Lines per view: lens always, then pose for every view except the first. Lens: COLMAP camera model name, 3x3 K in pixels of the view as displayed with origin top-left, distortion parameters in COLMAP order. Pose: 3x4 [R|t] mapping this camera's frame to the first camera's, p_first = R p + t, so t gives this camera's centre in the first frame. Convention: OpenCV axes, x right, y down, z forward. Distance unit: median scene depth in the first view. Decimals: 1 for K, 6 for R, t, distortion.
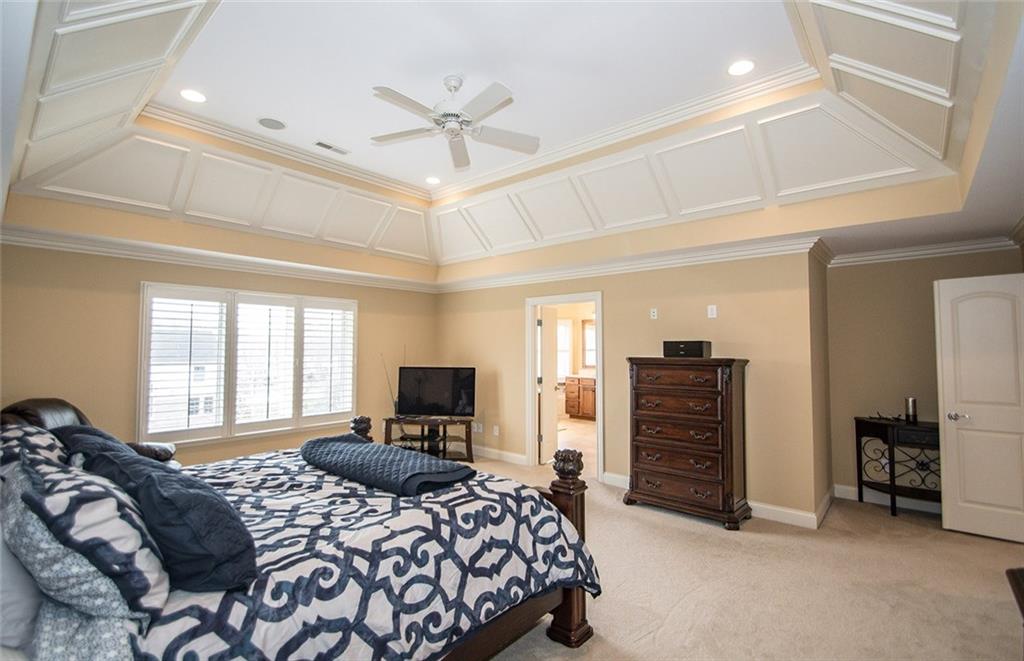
lens RADIAL K [[474.6, 0, 502.0], [0, 474.6, 331.8], [0, 0, 1]] dist [0.001732, 0.000187]
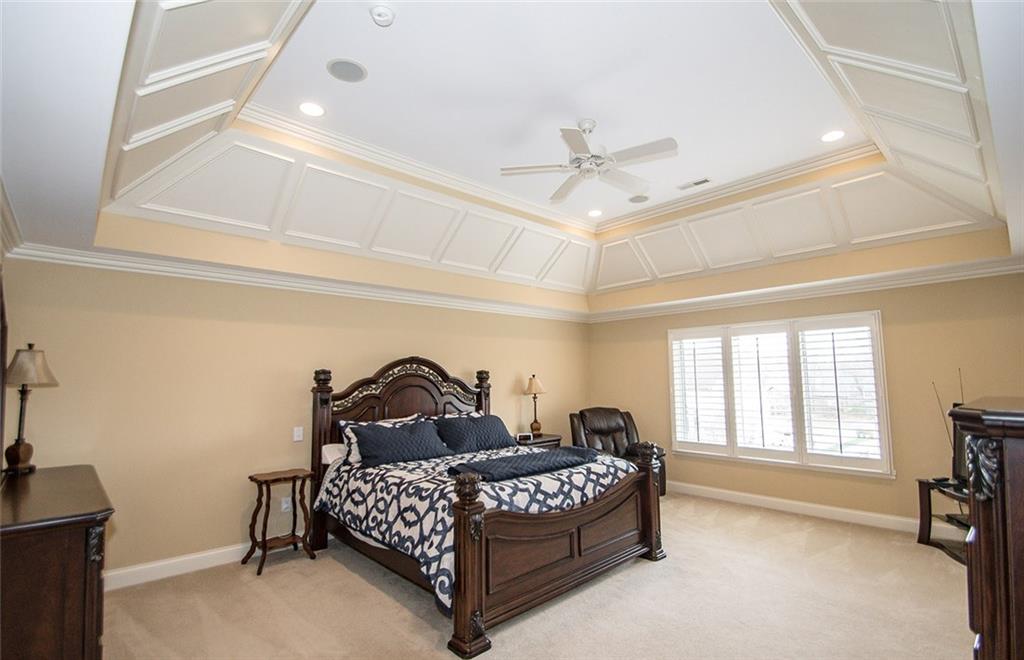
lens RADIAL K [[474.6, 0, 502.0], [0, 474.6, 331.3], [0, 0, 1]] dist [0.001732, 0.000187]
pose [[-0.104419, -0.105566, -0.988915, 0.638679], [0.046807, 0.992727, -0.110915, 0.028299], [0.993431, -0.057870, -0.098719, 0.620081]]
